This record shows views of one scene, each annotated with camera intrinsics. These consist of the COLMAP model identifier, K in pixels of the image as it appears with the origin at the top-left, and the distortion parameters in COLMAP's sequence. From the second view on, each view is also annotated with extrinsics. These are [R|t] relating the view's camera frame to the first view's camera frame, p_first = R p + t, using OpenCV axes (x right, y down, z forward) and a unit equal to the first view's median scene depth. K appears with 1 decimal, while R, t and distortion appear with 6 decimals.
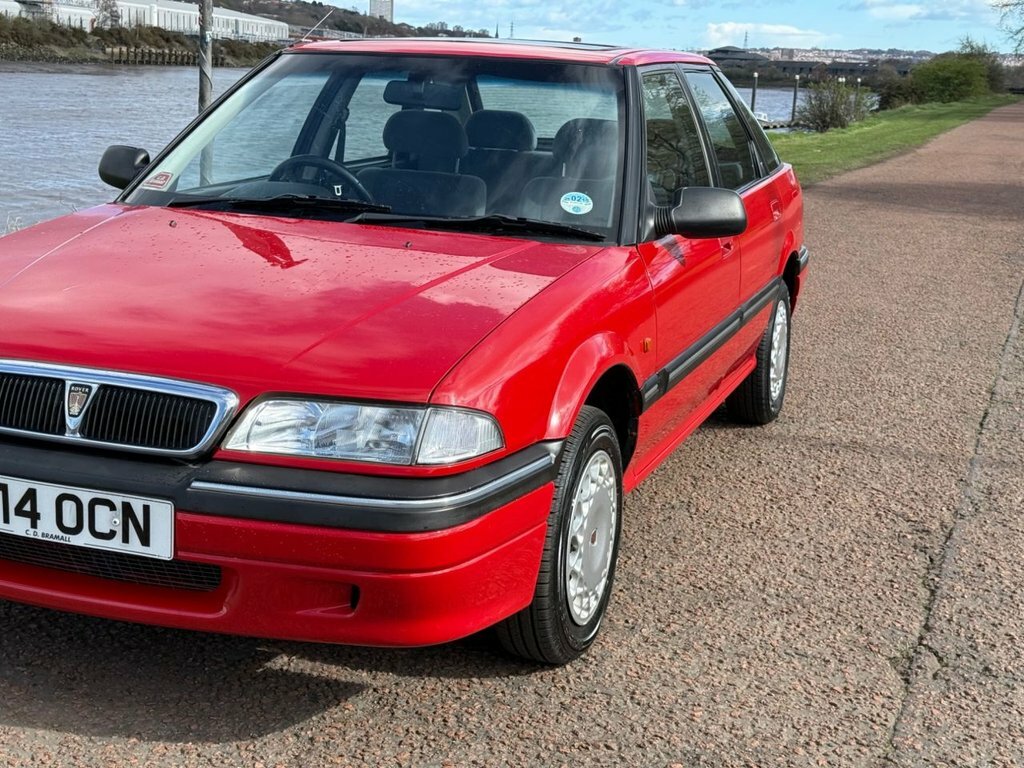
lens RADIAL K [[1425.2, 0, 532.5], [0, 1425.2, 366.1], [0, 0, 1]] dist [0.103730, 0.000000]
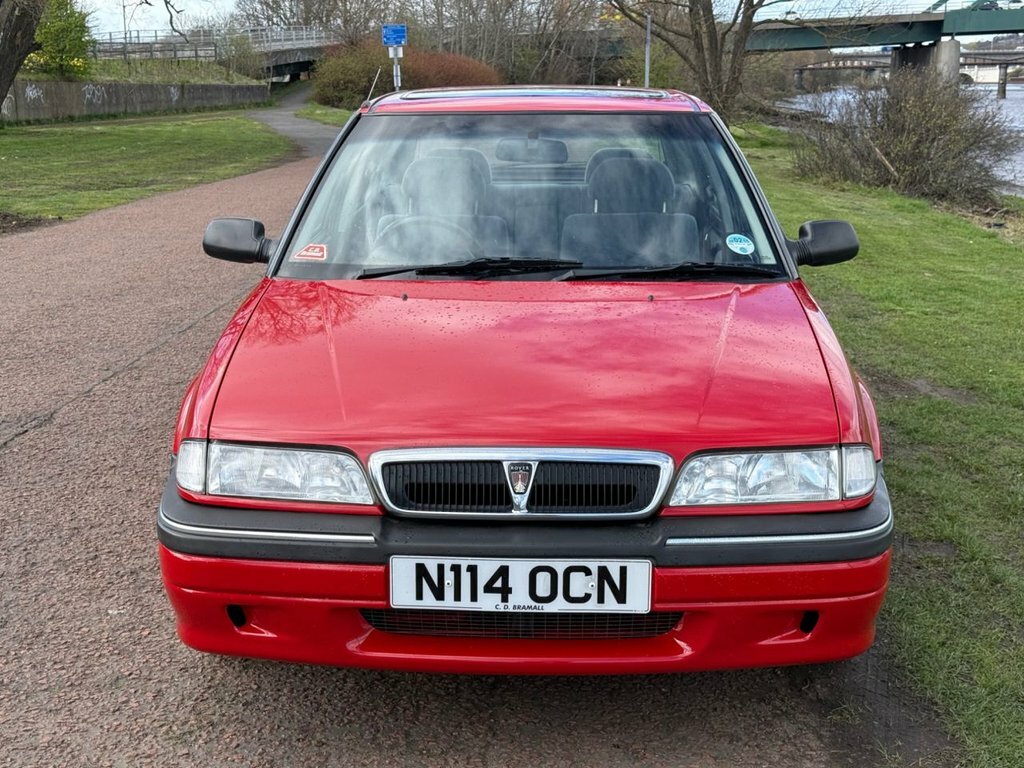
lens RADIAL K [[1425.2, 0, 514.9], [0, 1425.2, 382.2], [0, 0, 1]] dist [0.103730, 0.000000]
pose [[0.952129, -0.107565, 0.286147, -0.617433], [0.101978, 0.994192, 0.034401, -0.084858], [-0.288186, -0.003574, 0.957568, -0.015805]]
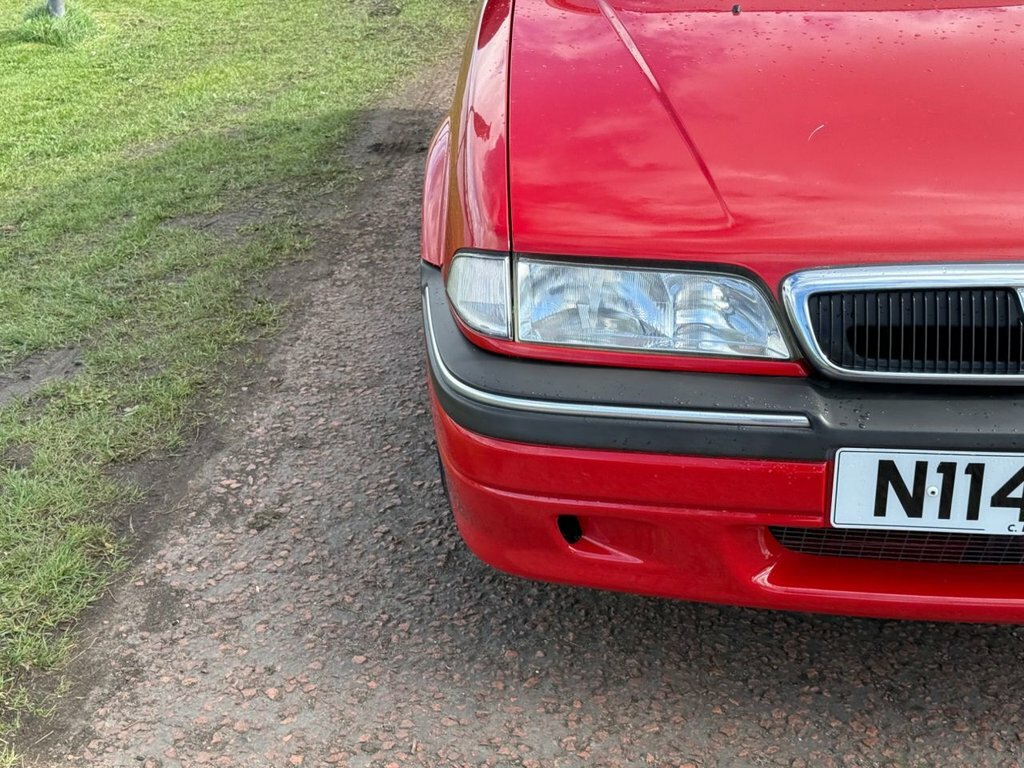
lens RADIAL K [[1425.2, 0, 501.5], [0, 1425.2, 361.1], [0, 0, 1]] dist [0.103730, 0.000000]
pose [[0.961922, -0.164823, 0.218034, -0.696923], [0.119288, 0.970897, 0.207675, -0.121127], [-0.245918, -0.173758, 0.953589, 0.442589]]
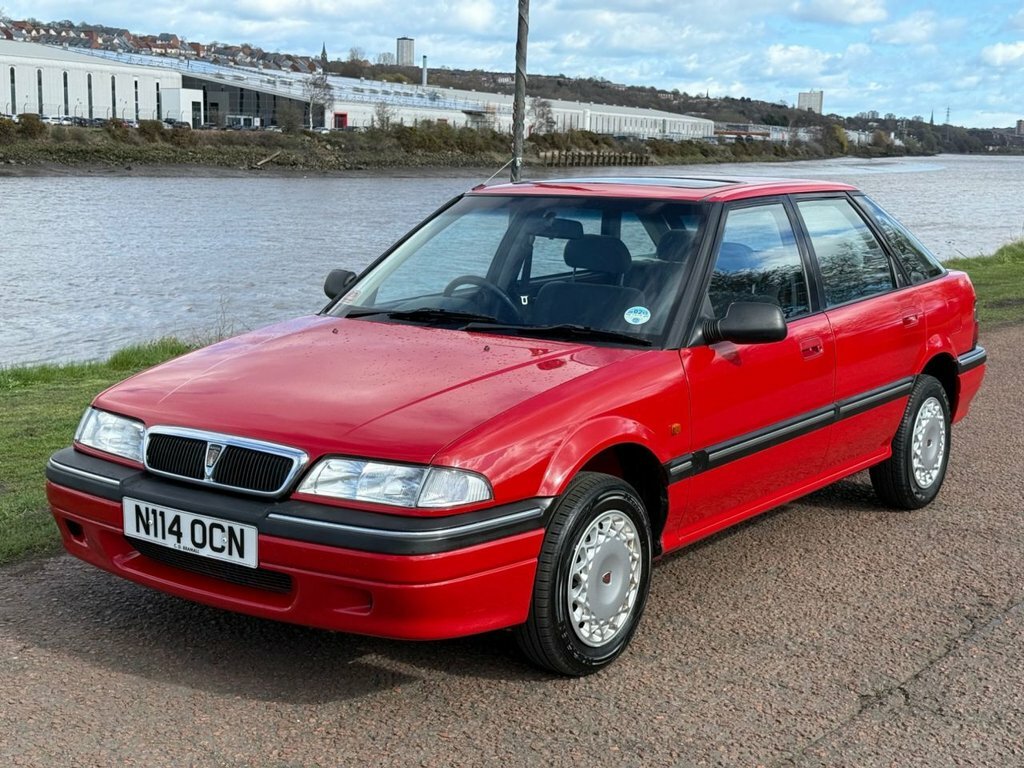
lens RADIAL K [[1425.2, 0, 567.1], [0, 1425.2, 362.0], [0, 0, 1]] dist [0.103730, 0.000000]
pose [[0.965852, 0.012581, -0.258789, 0.400097], [-0.029881, 0.997564, -0.063026, 0.010116], [0.257366, 0.068607, 0.963875, -0.302780]]
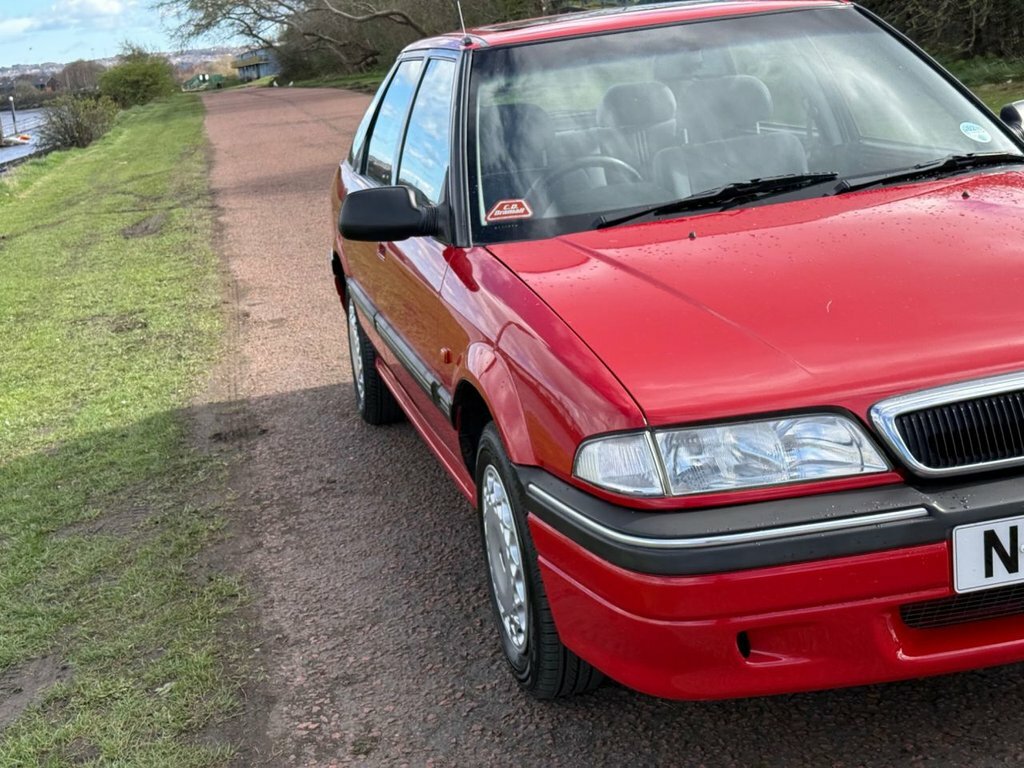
lens RADIAL K [[1425.2, 0, 518.6], [0, 1425.2, 384.9], [0, 0, 1]] dist [0.103730, 0.000000]
pose [[0.831206, -0.259147, 0.491873, -1.008041], [0.255406, 0.963827, 0.076195, -0.136397], [-0.493826, 0.062293, 0.867326, 0.415461]]
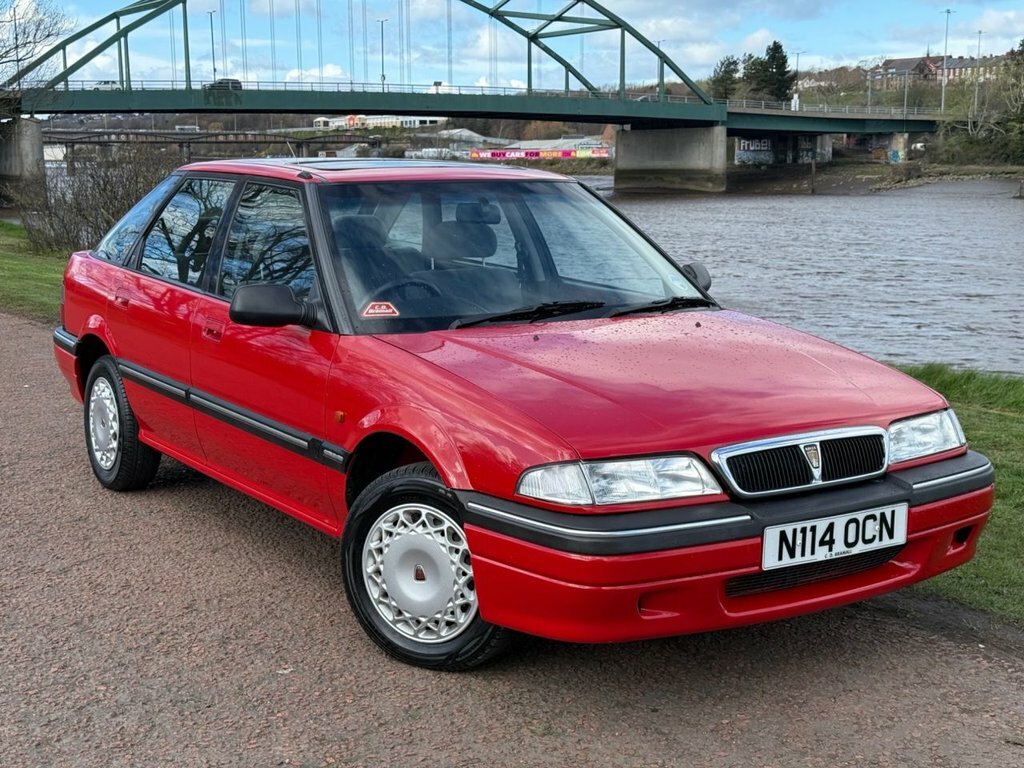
lens RADIAL K [[1425.2, 0, 487.3], [0, 1425.2, 391.9], [0, 0, 1]] dist [0.103730, 0.000000]
pose [[0.608002, -0.176280, 0.774118, -1.559387], [0.184378, 0.979732, 0.078289, -0.201893], [-0.772229, 0.095131, 0.628182, 0.375720]]
